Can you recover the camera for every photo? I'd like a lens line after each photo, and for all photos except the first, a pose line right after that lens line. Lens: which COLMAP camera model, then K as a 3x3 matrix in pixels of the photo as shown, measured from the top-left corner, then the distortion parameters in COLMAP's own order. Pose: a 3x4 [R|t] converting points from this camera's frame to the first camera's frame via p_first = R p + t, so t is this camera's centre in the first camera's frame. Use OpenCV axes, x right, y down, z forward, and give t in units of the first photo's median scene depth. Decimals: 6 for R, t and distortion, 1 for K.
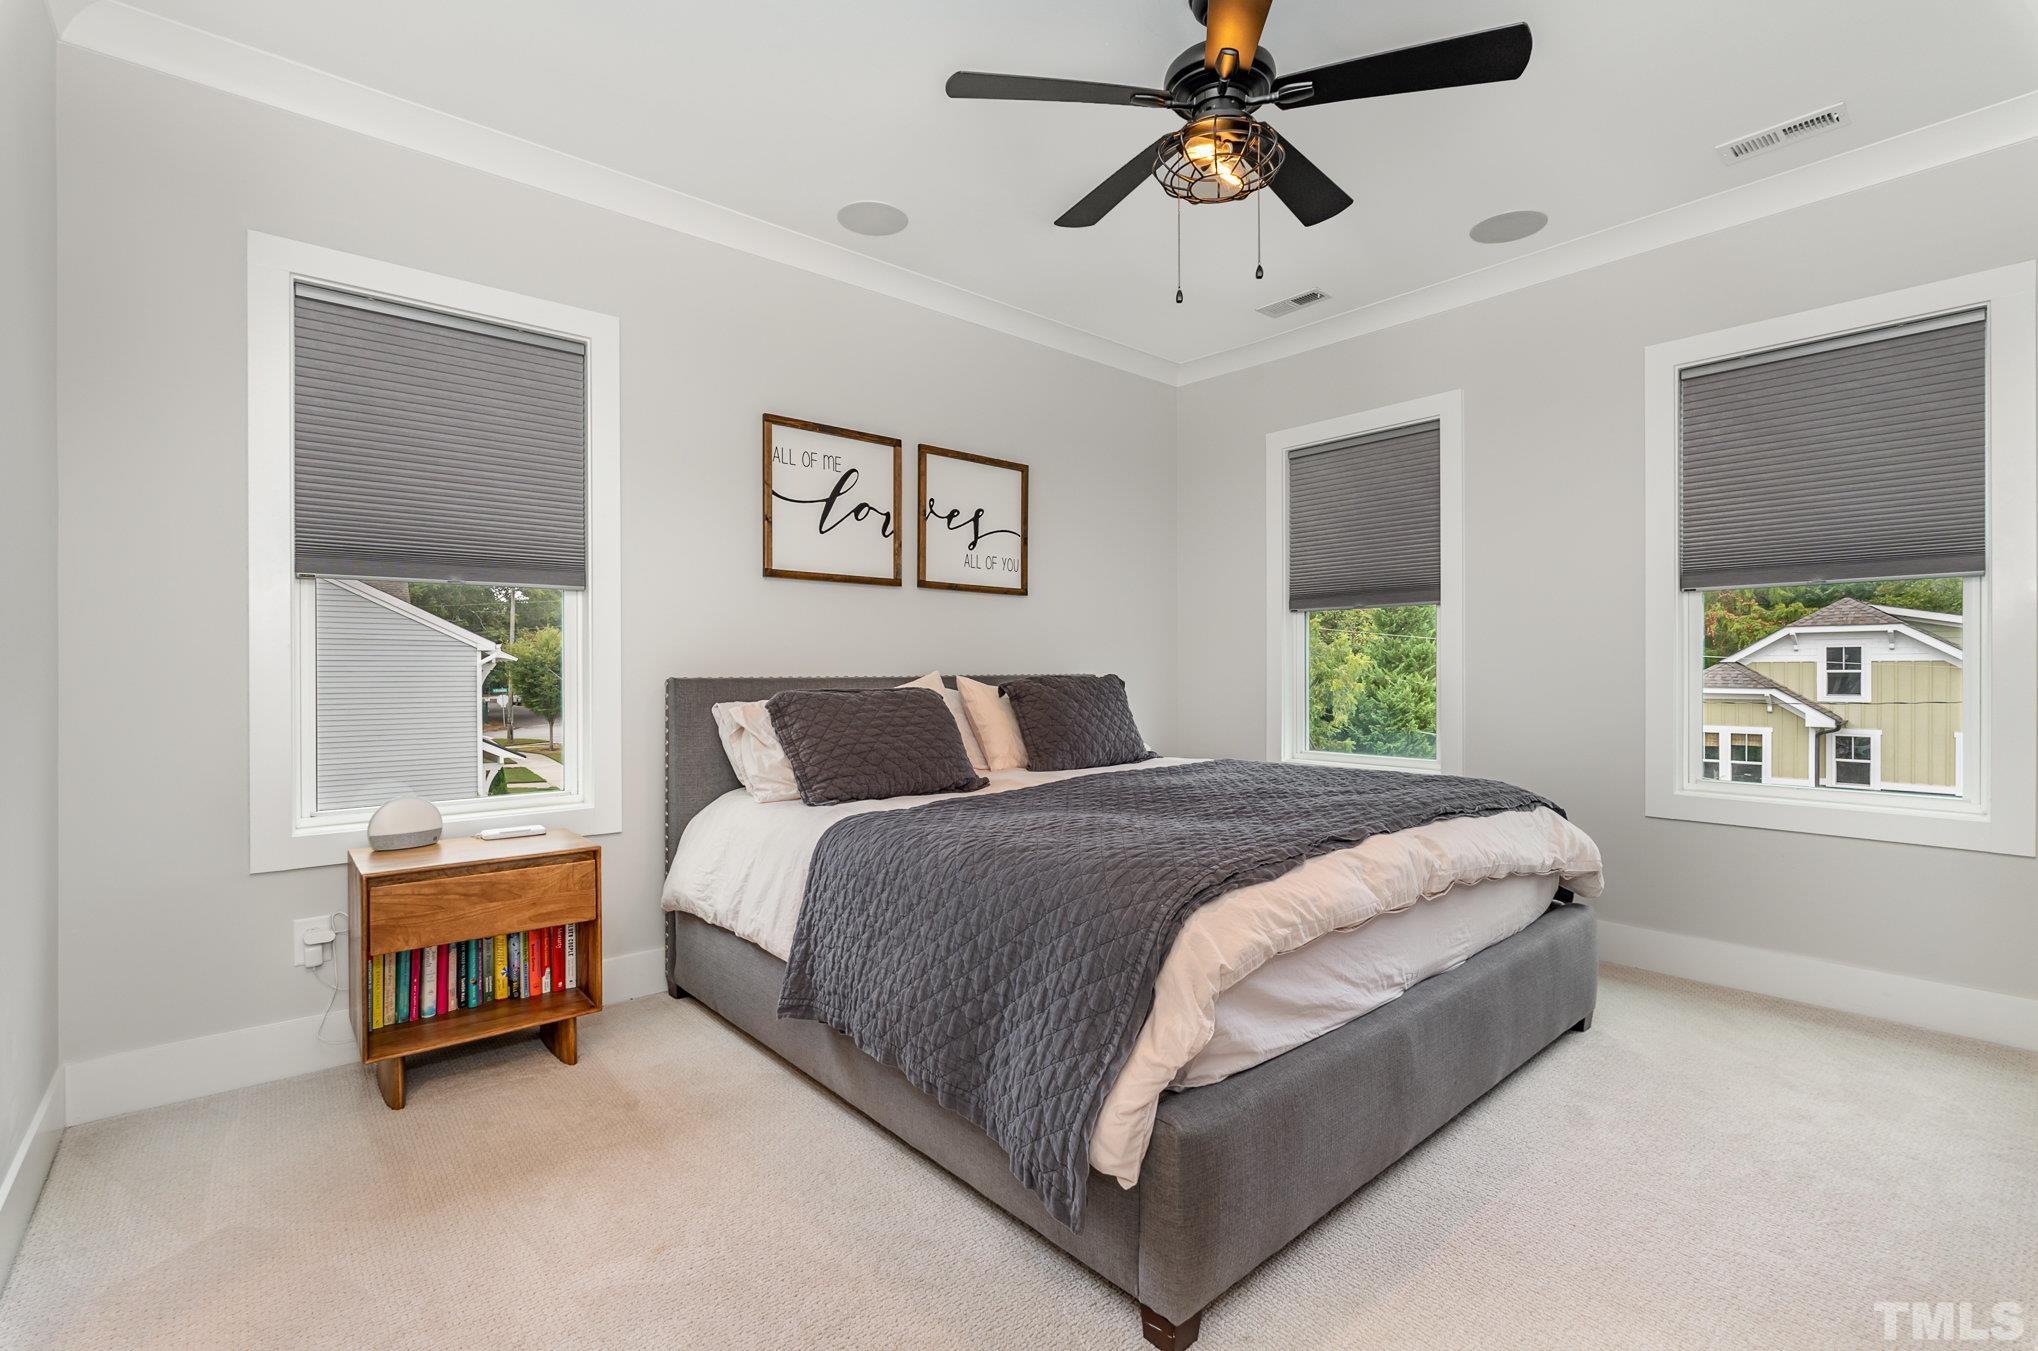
lens RADIAL K [[906.7, 0, 1004.5], [0, 906.7, 677.3], [0, 0, 1]] dist [-0.005500, -0.000134]
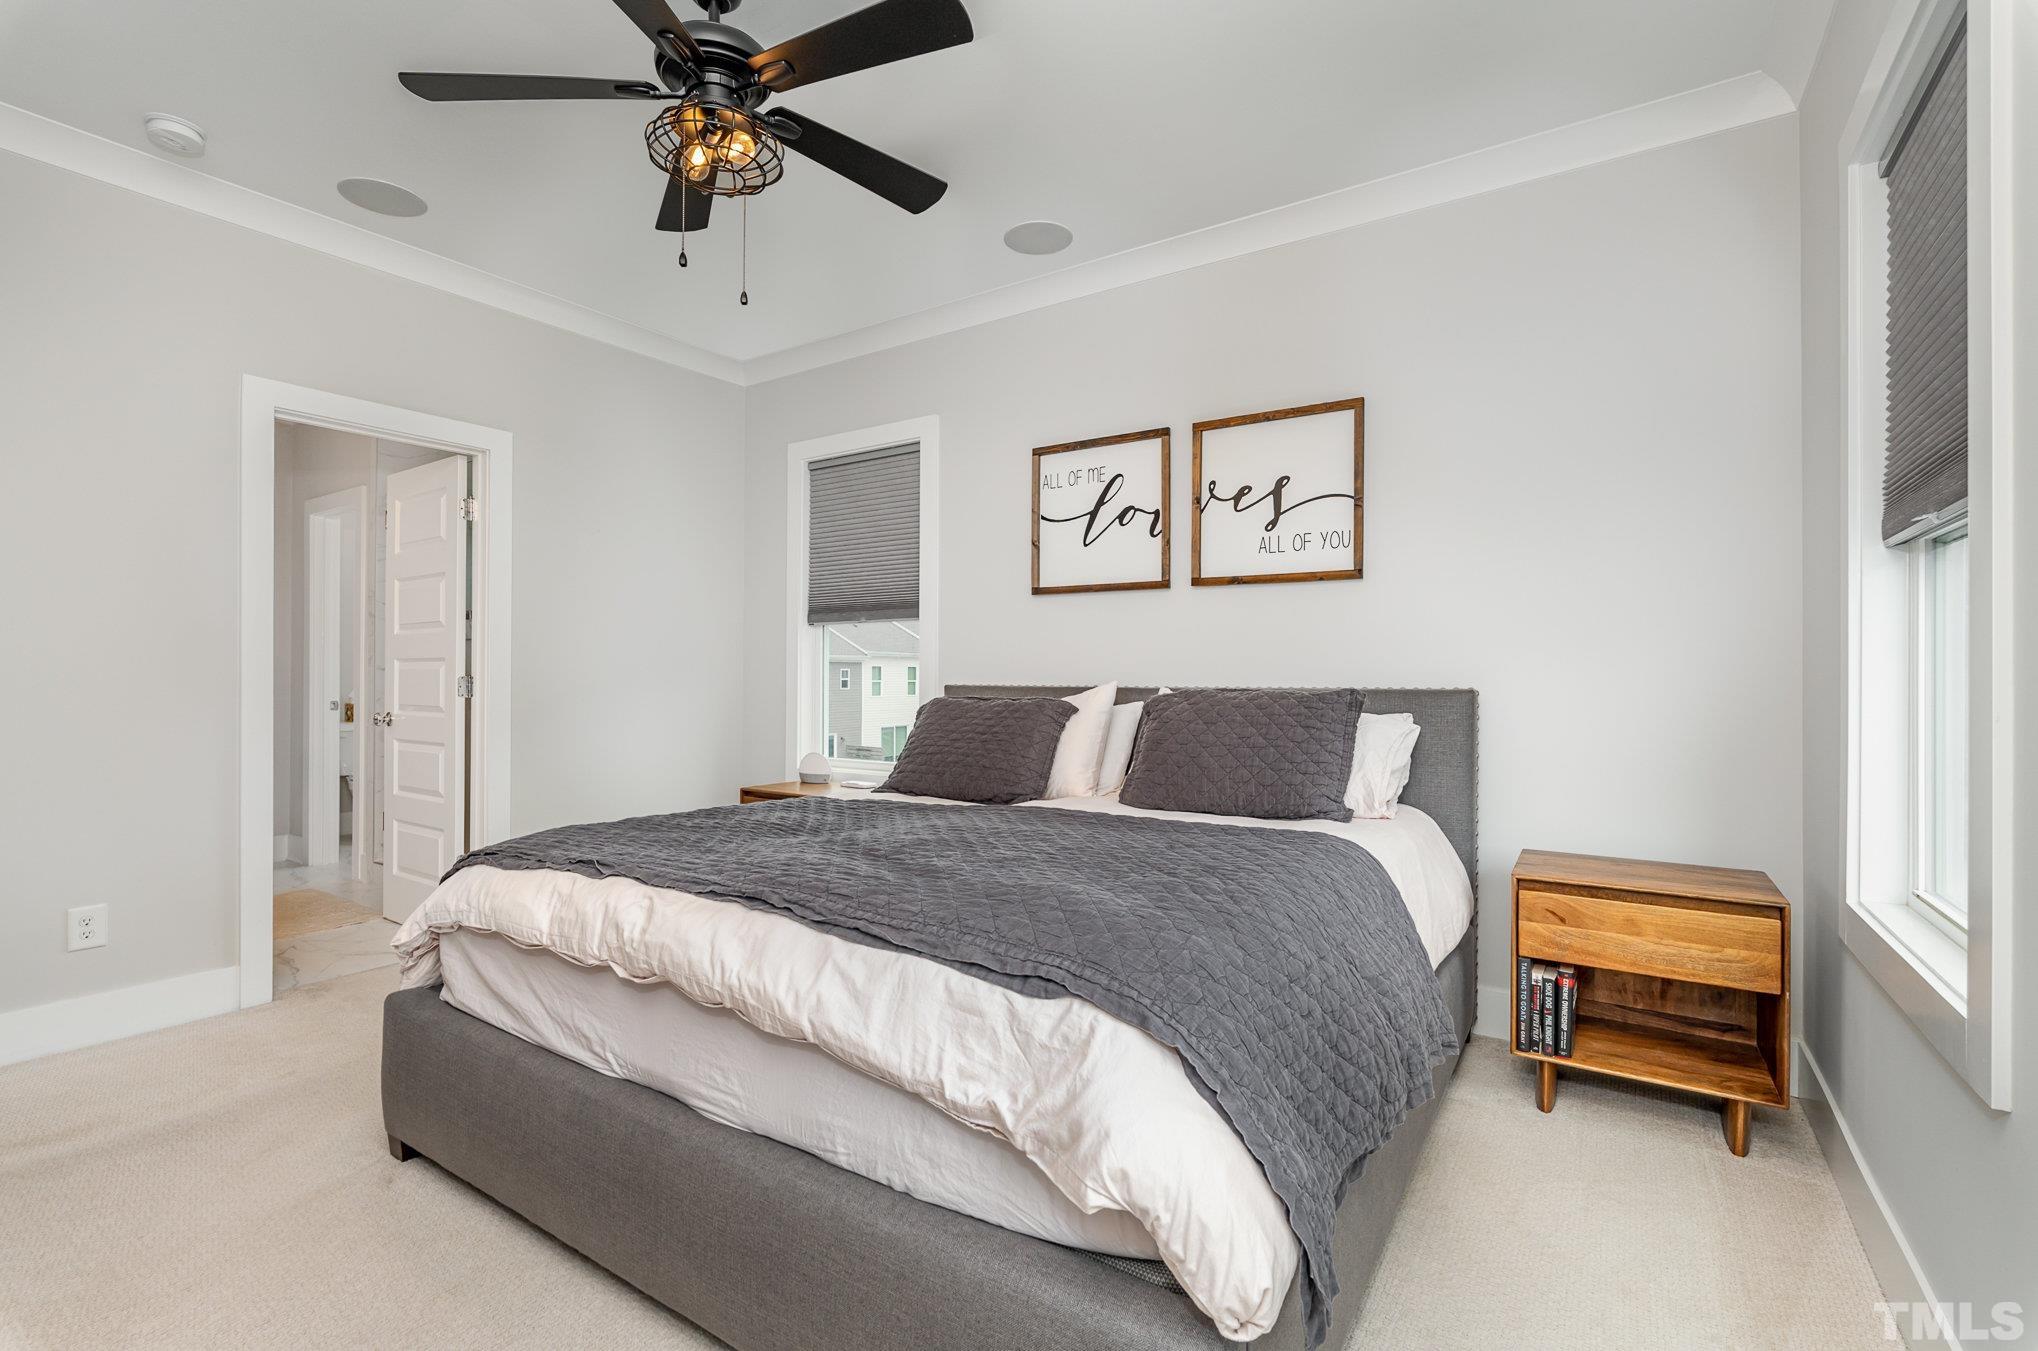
lens RADIAL K [[906.7, 0, 1001.8], [0, 906.7, 666.3], [0, 0, 1]] dist [-0.005500, -0.000134]
pose [[0.267604, -0.008023, -0.963496, 0.717404], [-0.013900, 0.999829, -0.012187, -0.008902], [0.963429, 0.016654, 0.267447, 0.602419]]
